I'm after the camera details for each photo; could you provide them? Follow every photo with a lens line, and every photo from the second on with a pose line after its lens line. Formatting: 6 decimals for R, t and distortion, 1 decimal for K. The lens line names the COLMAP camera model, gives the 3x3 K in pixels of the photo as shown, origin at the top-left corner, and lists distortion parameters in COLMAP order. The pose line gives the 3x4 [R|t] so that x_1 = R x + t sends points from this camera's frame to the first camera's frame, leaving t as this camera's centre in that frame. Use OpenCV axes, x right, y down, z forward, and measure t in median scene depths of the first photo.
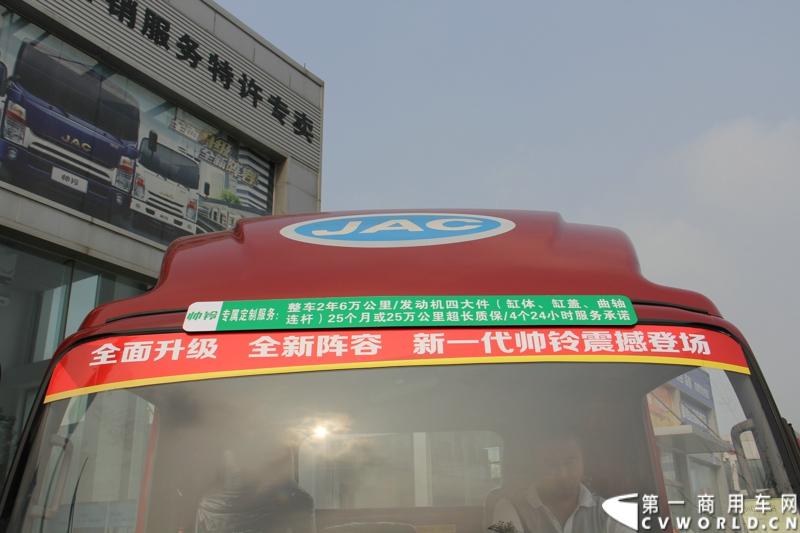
lens RADIAL K [[781.5, 0, 400.0], [0, 781.5, 266.5], [0, 0, 1]] dist [-0.135090, 0.283684]
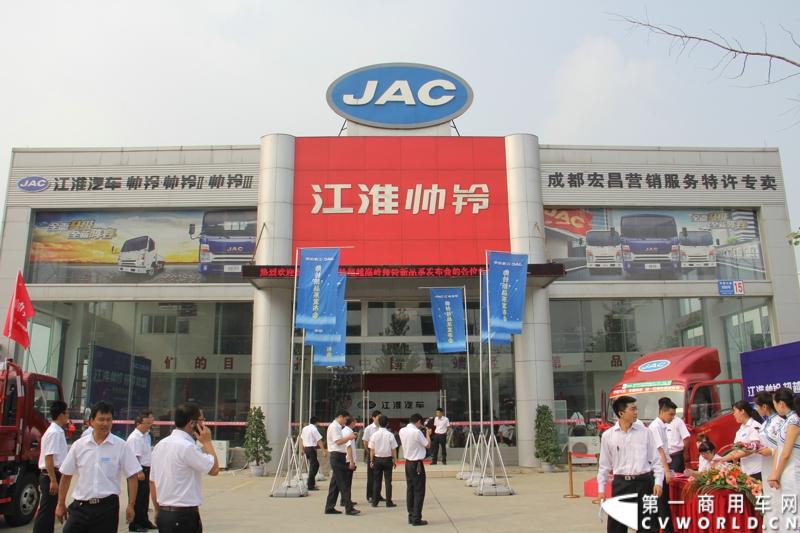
lens RADIAL K [[670.5, 0, 398.4], [0, 670.5, 278.7], [0, 0, 1]] dist [-0.170595, 0.137494]
pose [[0.573113, -0.166538, -0.802376, 4.031155], [0.296078, 0.955072, 0.013248, -1.780353], [0.764120, -0.245158, 0.596672, -4.547954]]
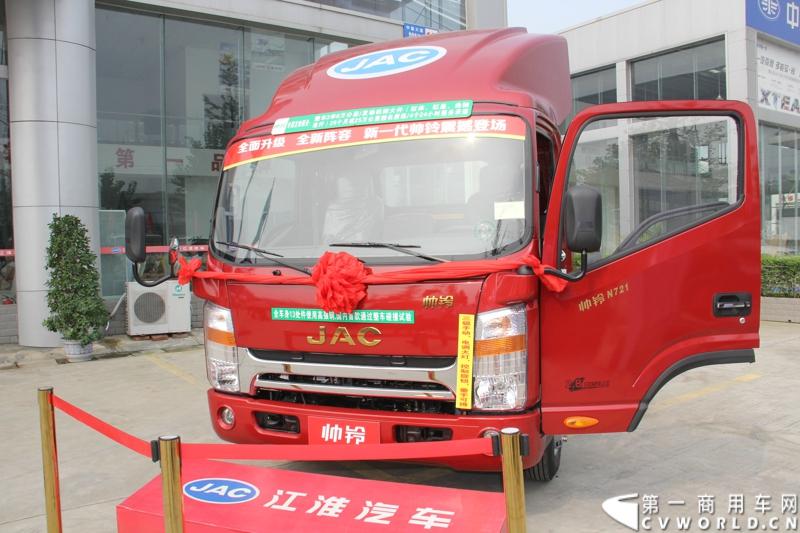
lens RADIAL K [[670.5, 0, 398.4], [0, 670.5, 278.7], [0, 0, 1]] dist [-0.170595, 0.137494]
pose [[0.932936, 0.015427, -0.359711, 0.743903], [0.132973, 0.913682, 0.384061, -0.217914], [0.334587, -0.406136, 0.850356, -0.657688]]
